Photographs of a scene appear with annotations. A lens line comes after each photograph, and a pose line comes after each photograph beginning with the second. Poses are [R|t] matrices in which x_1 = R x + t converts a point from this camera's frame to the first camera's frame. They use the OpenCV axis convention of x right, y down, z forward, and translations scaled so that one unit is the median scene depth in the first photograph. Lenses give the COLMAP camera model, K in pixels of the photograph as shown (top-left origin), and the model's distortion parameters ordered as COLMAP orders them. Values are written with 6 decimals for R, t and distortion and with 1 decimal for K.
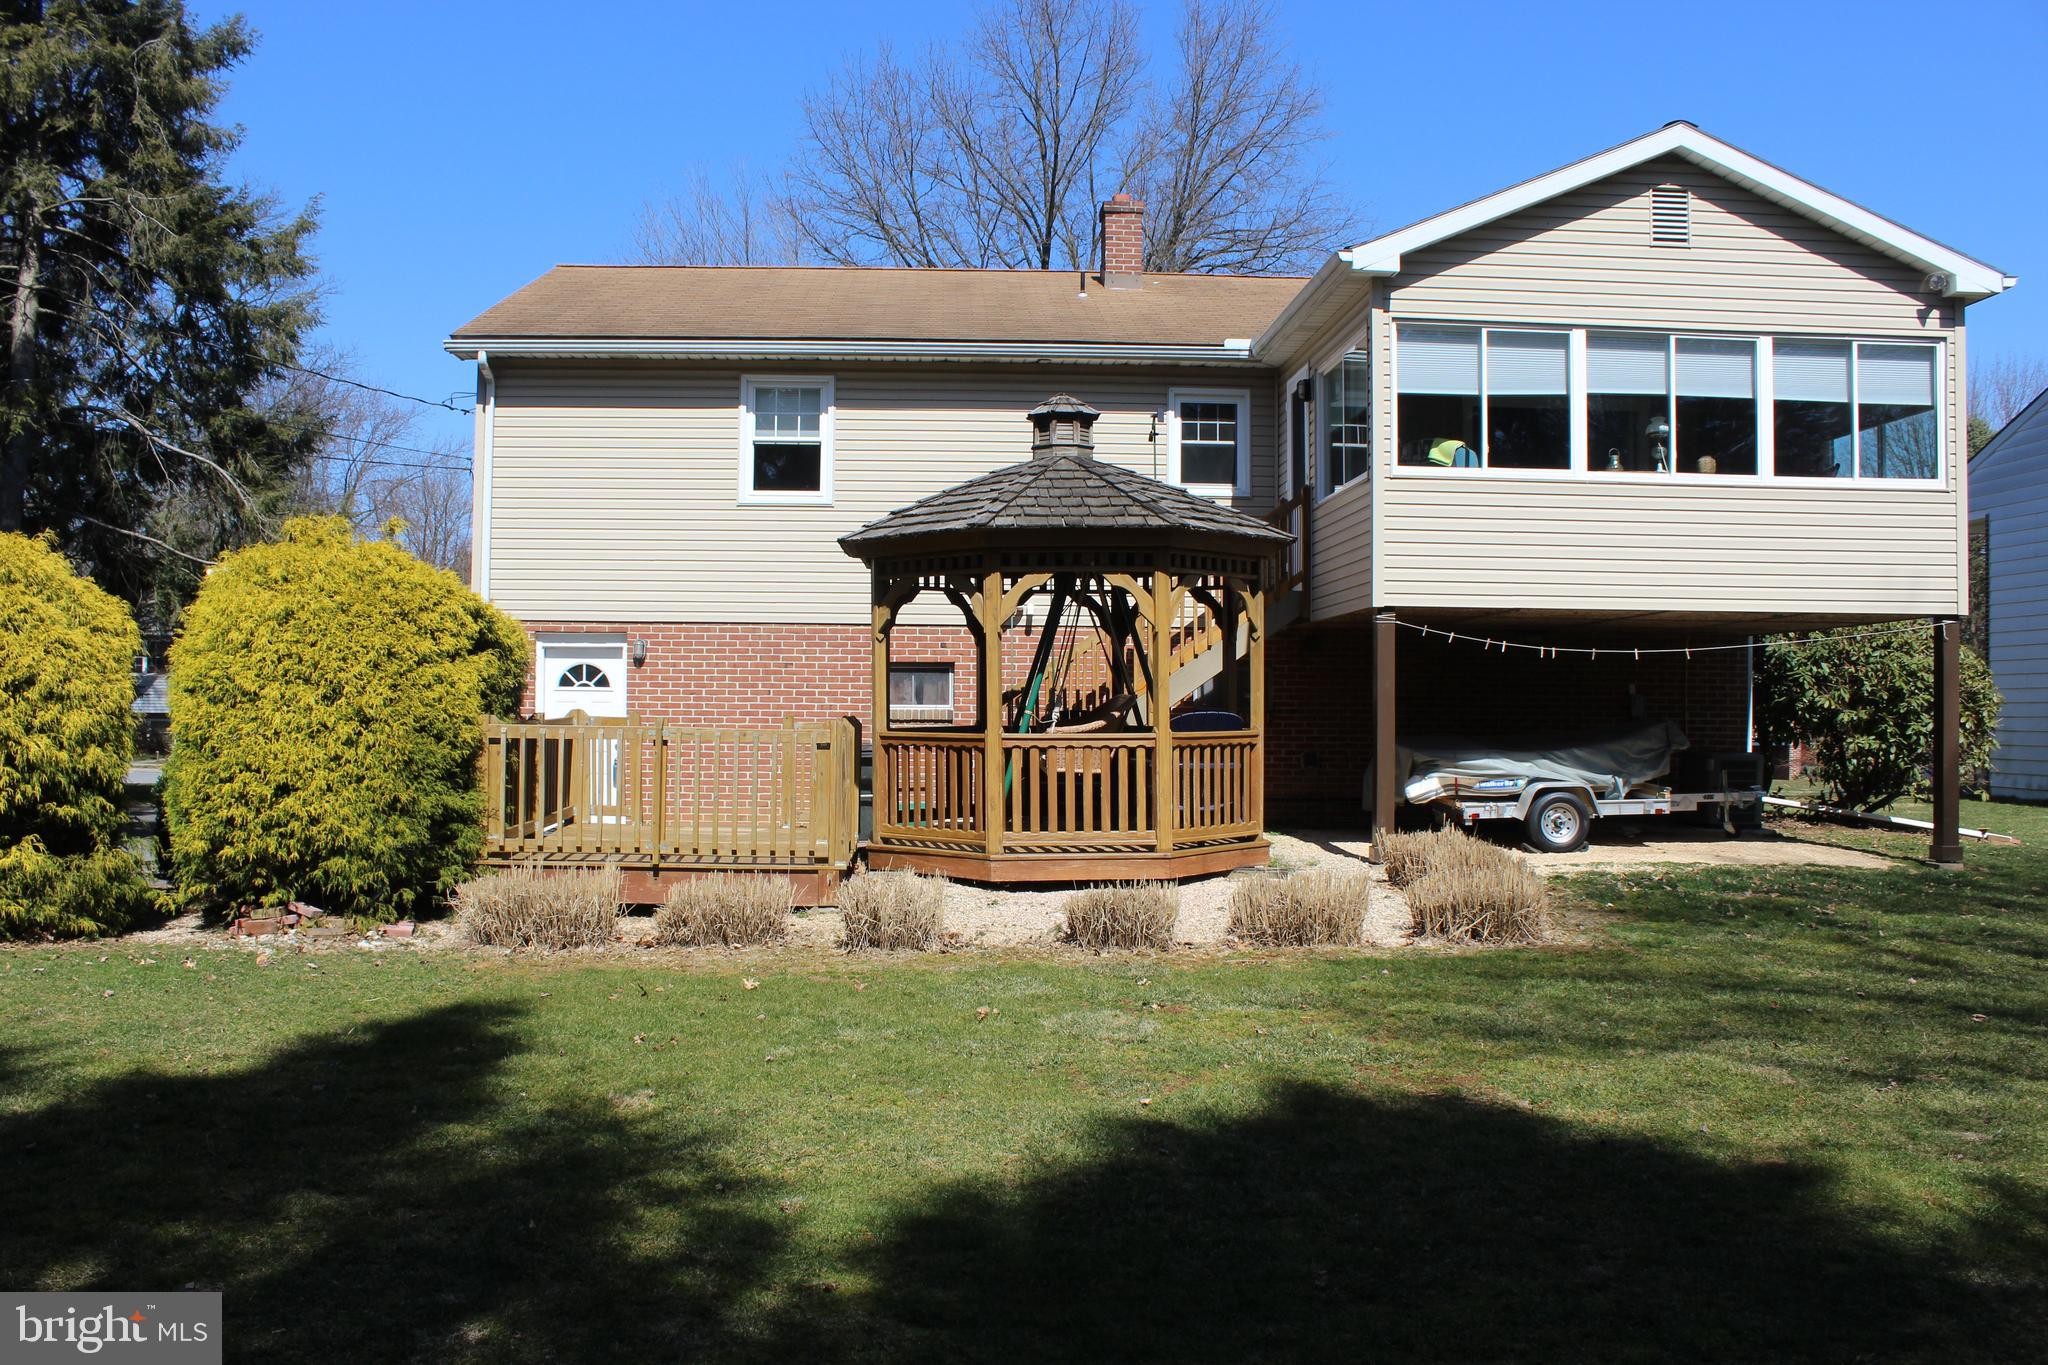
lens RADIAL K [[1721.8, 0, 1002.7], [0, 1721.8, 673.9], [0, 0, 1]] dist [-0.135898, 0.080077]
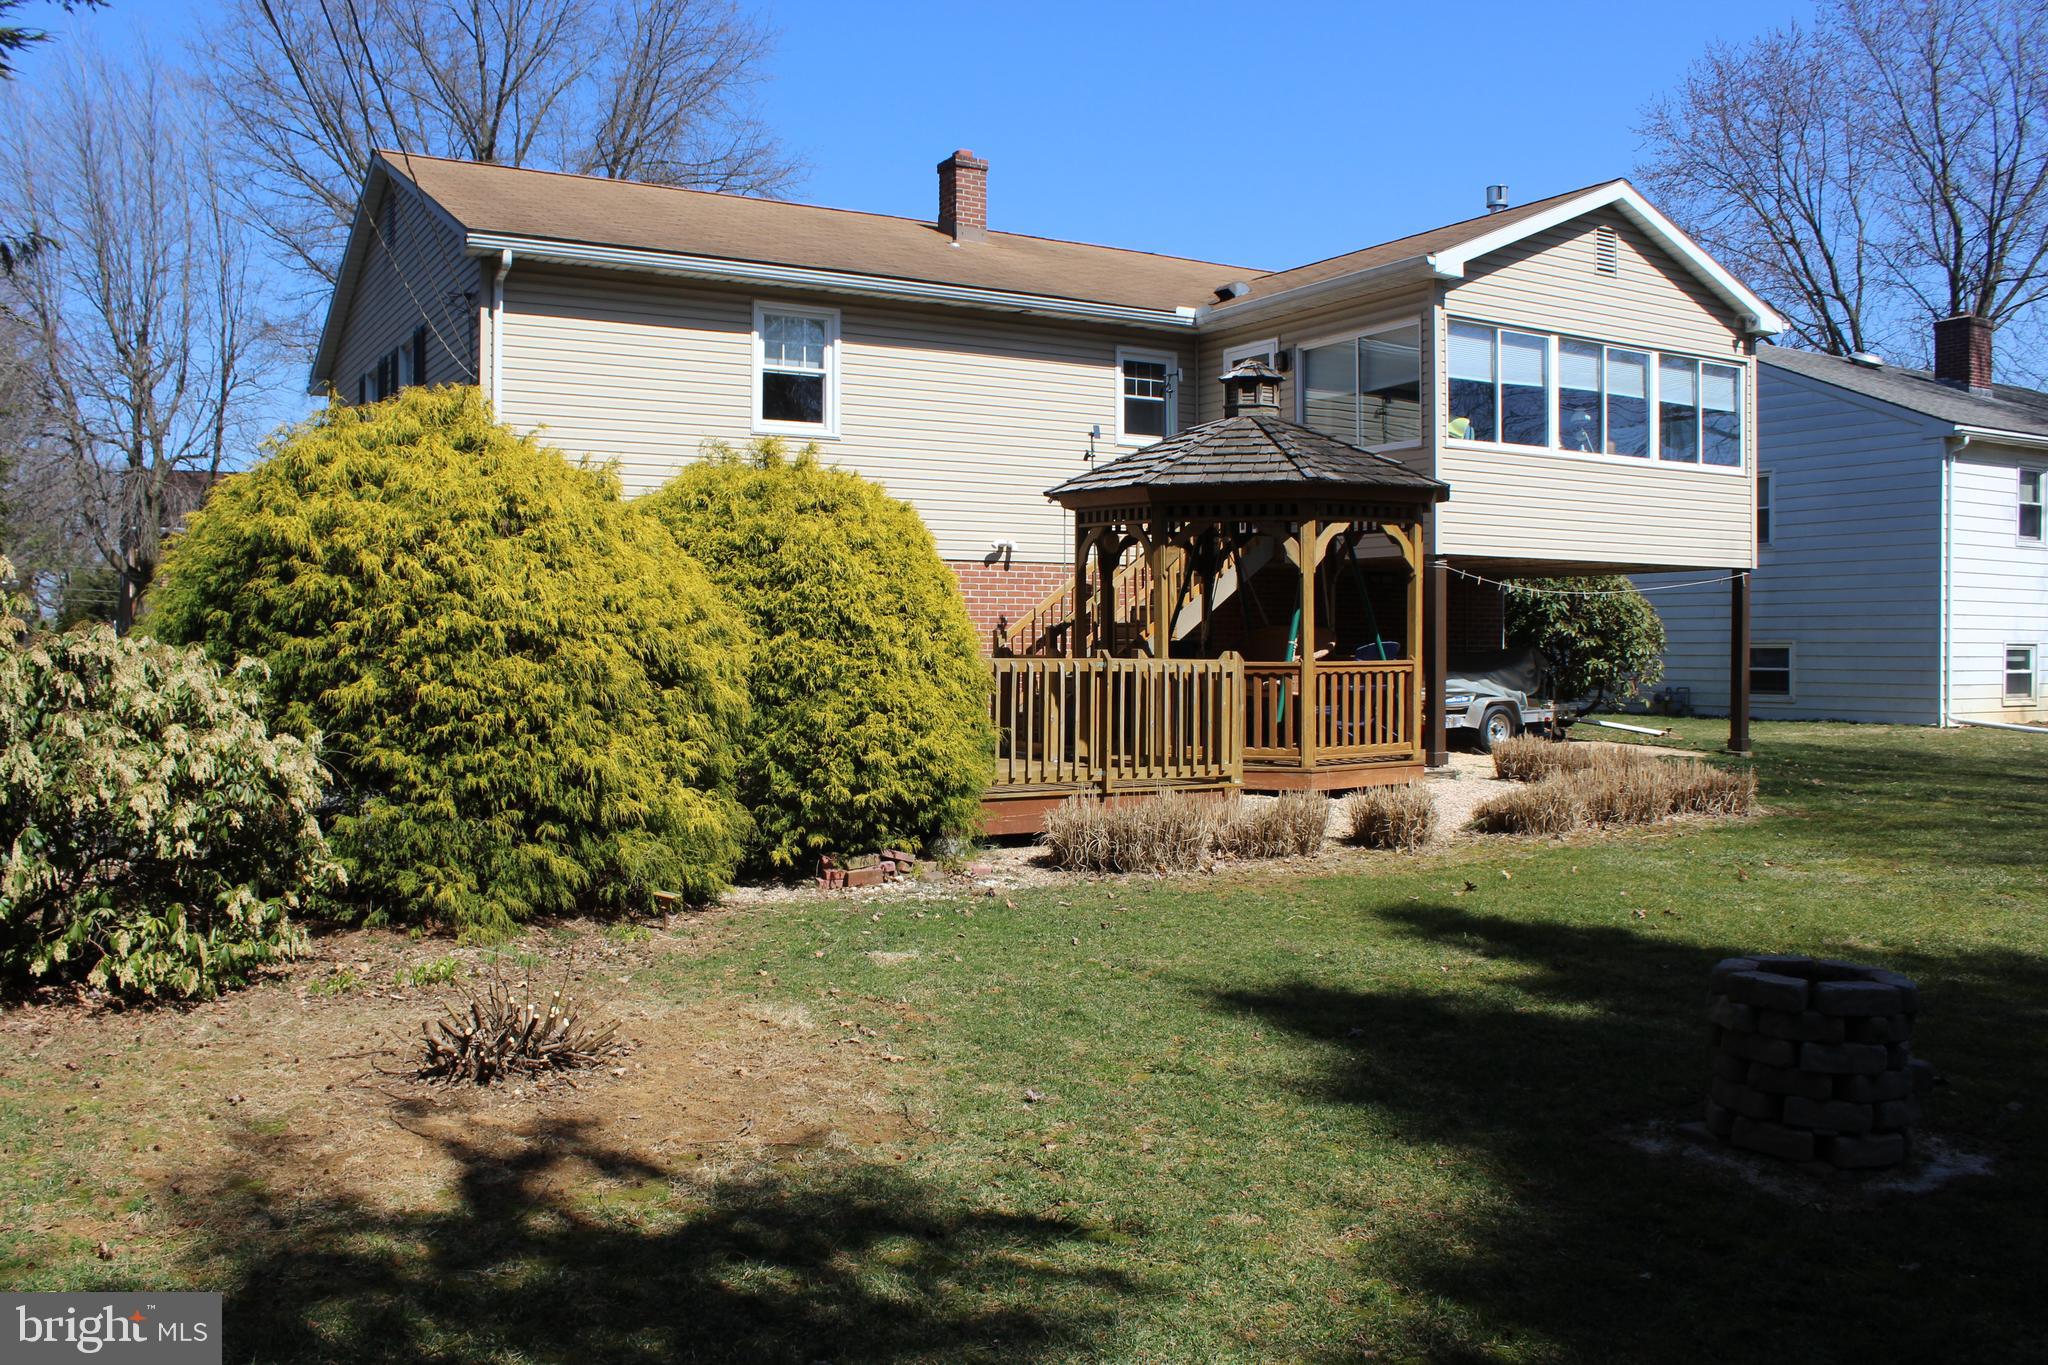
lens RADIAL K [[1721.8, 0, 1025.4], [0, 1721.8, 691.4], [0, 0, 1]] dist [-0.135898, 0.080077]
pose [[0.874047, -0.020466, 0.485410, -0.612809], [-0.004181, 0.998758, 0.049639, -0.001034], [-0.485823, -0.045416, 0.872877, 0.082455]]
